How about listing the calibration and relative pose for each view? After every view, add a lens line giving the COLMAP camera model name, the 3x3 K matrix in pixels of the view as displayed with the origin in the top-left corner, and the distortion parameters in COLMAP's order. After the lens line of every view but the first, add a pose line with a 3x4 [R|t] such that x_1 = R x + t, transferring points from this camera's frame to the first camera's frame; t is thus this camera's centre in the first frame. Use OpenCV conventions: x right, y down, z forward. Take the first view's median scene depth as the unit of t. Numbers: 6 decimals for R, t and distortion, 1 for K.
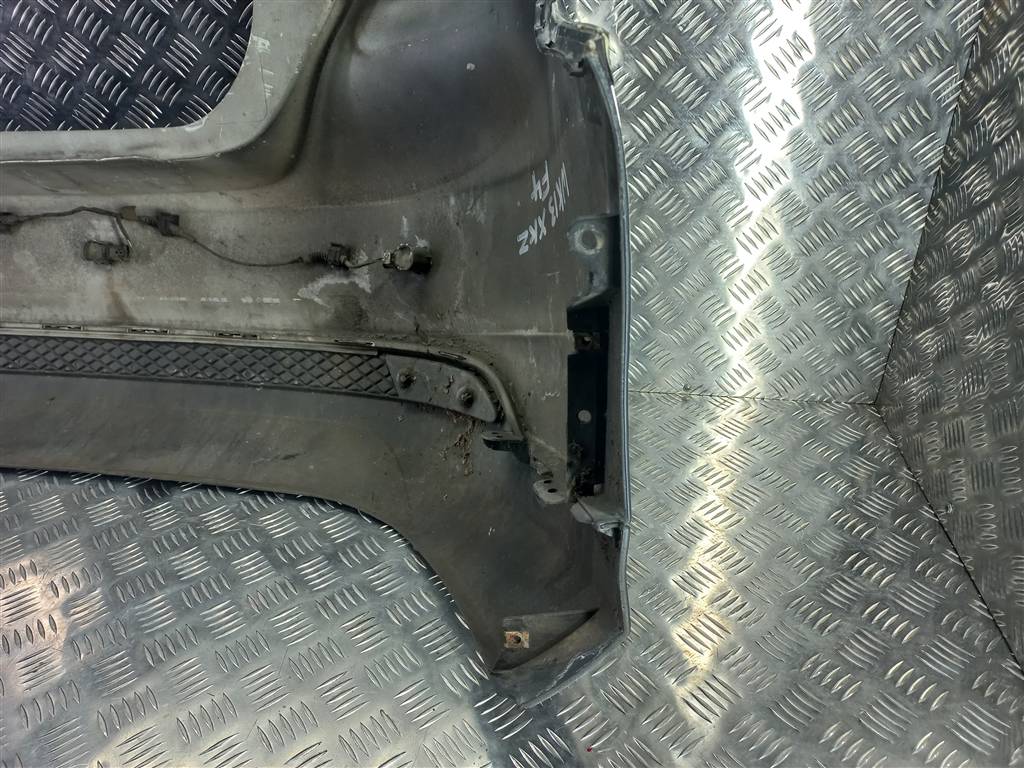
lens RADIAL K [[752.8, 0, 484.9], [0, 752.8, 406.4], [0, 0, 1]] dist [0.015717, 0.001410]
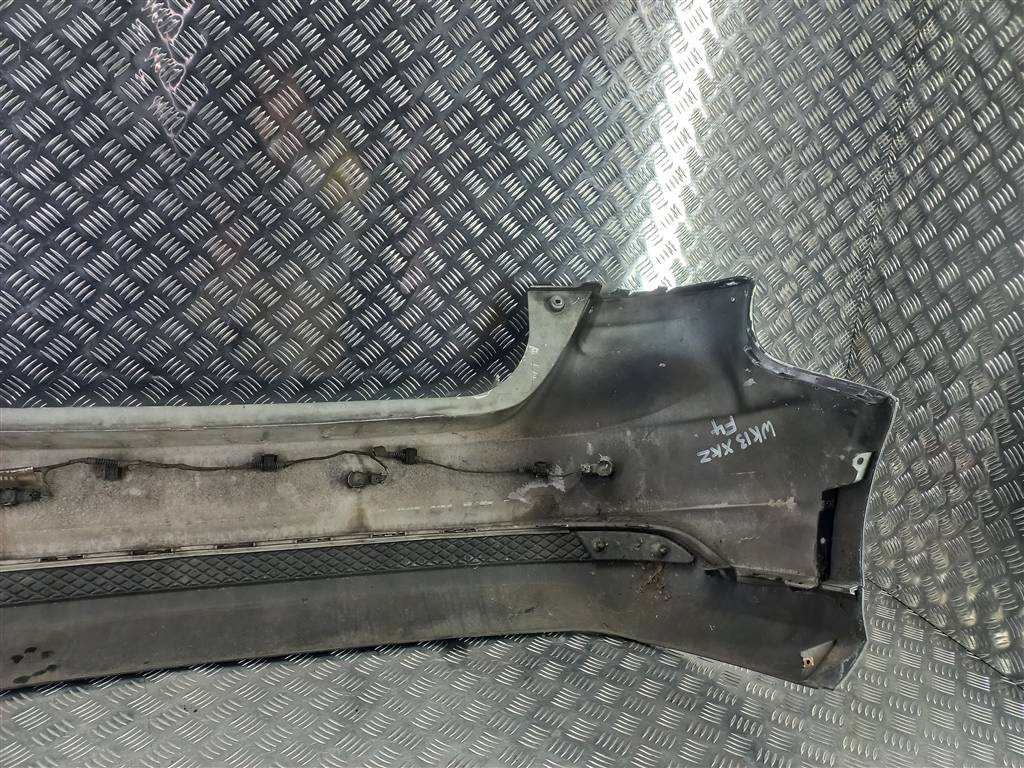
lens RADIAL K [[737.6, 0, 512.0], [0, 737.6, 384.0], [0, 0, 1]] dist [0.020984, 0.001999]
pose [[0.916694, -0.027472, 0.398645, -0.824372], [0.132497, 0.962091, -0.238379, -0.016776], [-0.376984, 0.271340, 0.885583, -0.345280]]
